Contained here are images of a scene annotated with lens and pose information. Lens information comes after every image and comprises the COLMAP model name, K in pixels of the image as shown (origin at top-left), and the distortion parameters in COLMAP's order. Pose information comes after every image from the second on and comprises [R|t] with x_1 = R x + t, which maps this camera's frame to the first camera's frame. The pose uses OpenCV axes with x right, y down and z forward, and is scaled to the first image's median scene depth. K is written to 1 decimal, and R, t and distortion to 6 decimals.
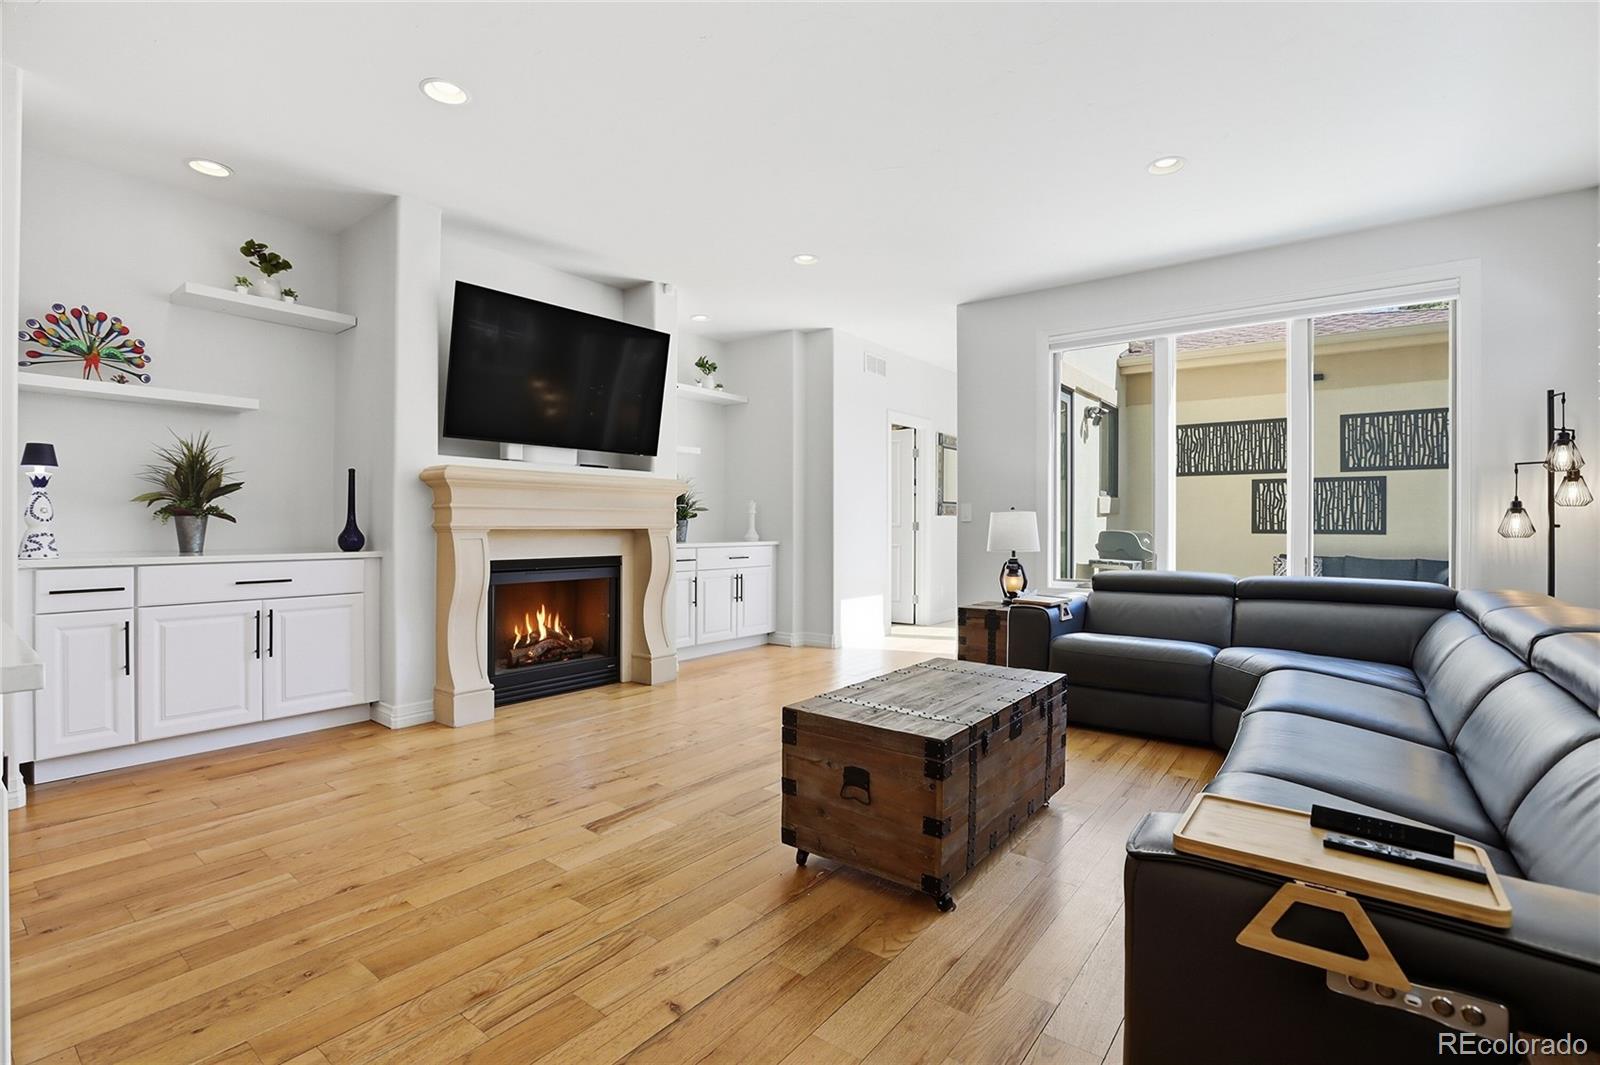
lens RADIAL K [[713.9, 0, 800.0], [0, 713.9, 532.5], [0, 0, 1]] dist [-0.021208, 0.000104]
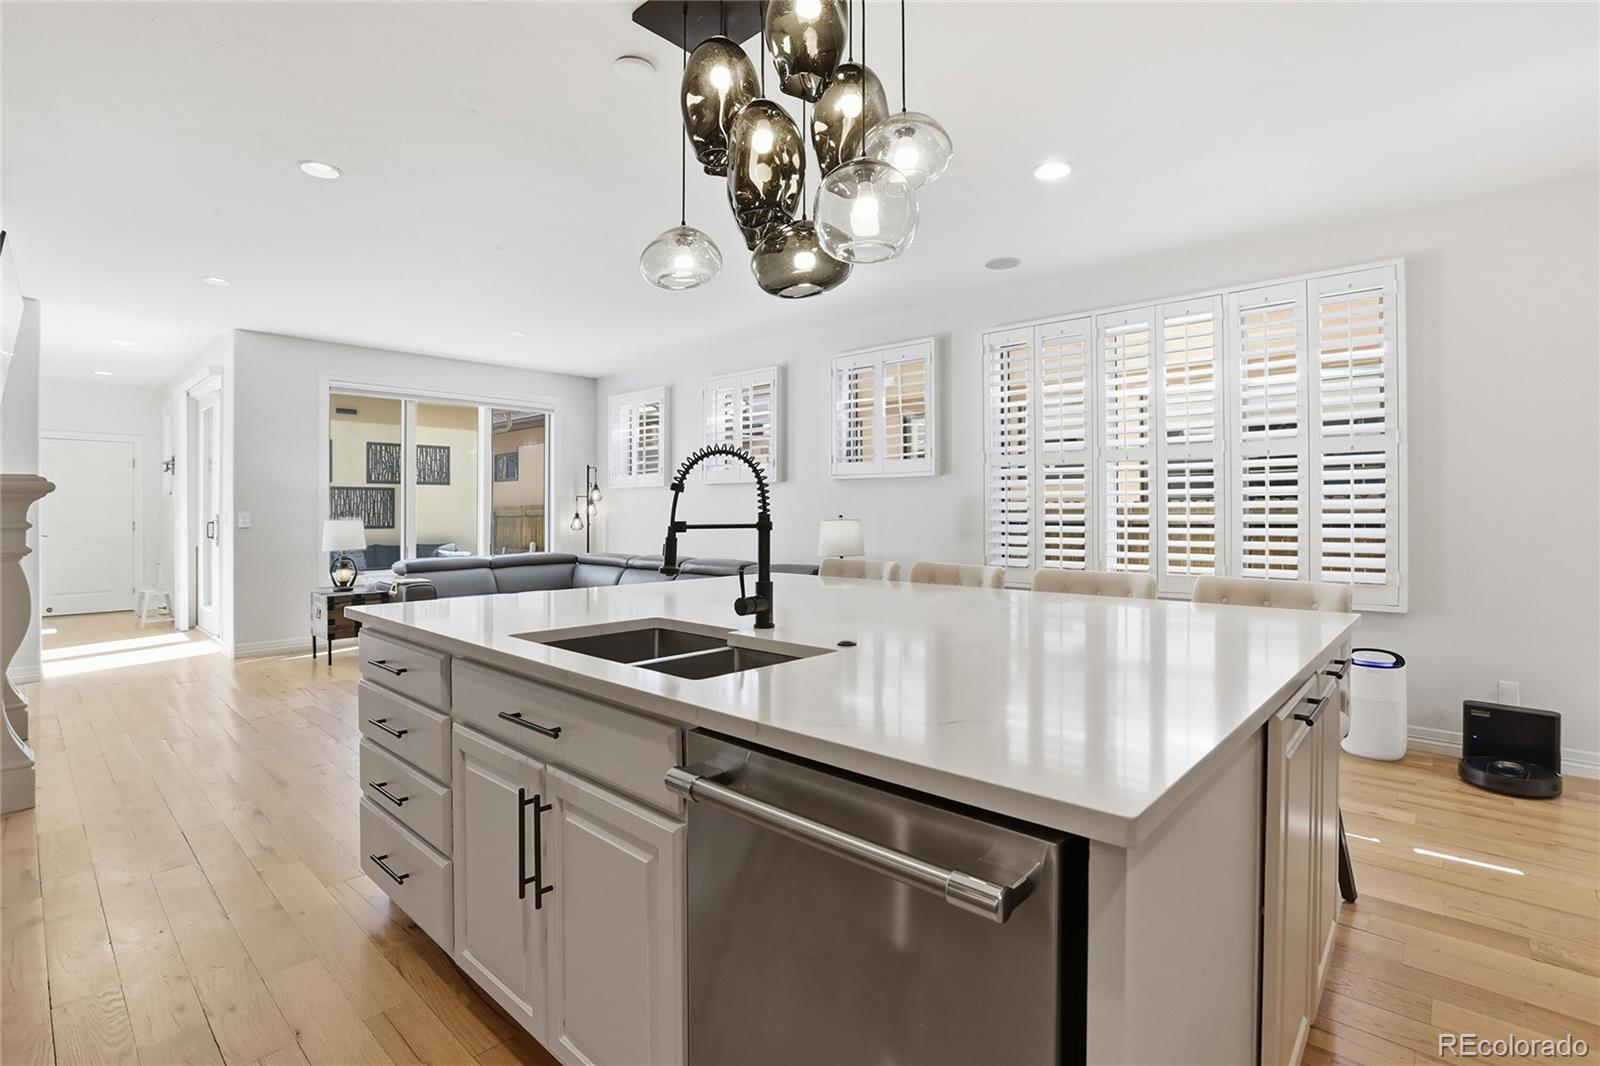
lens RADIAL K [[743.6, 0, 781.7], [0, 743.6, 519.8], [0, 0, 1]] dist [-0.003083, -0.000559]
pose [[0.122316, -0.013391, 0.992401, -0.984156], [0.017057, 0.999790, 0.011388, -0.031760], [-0.992345, 0.015534, 0.122519, 0.047483]]
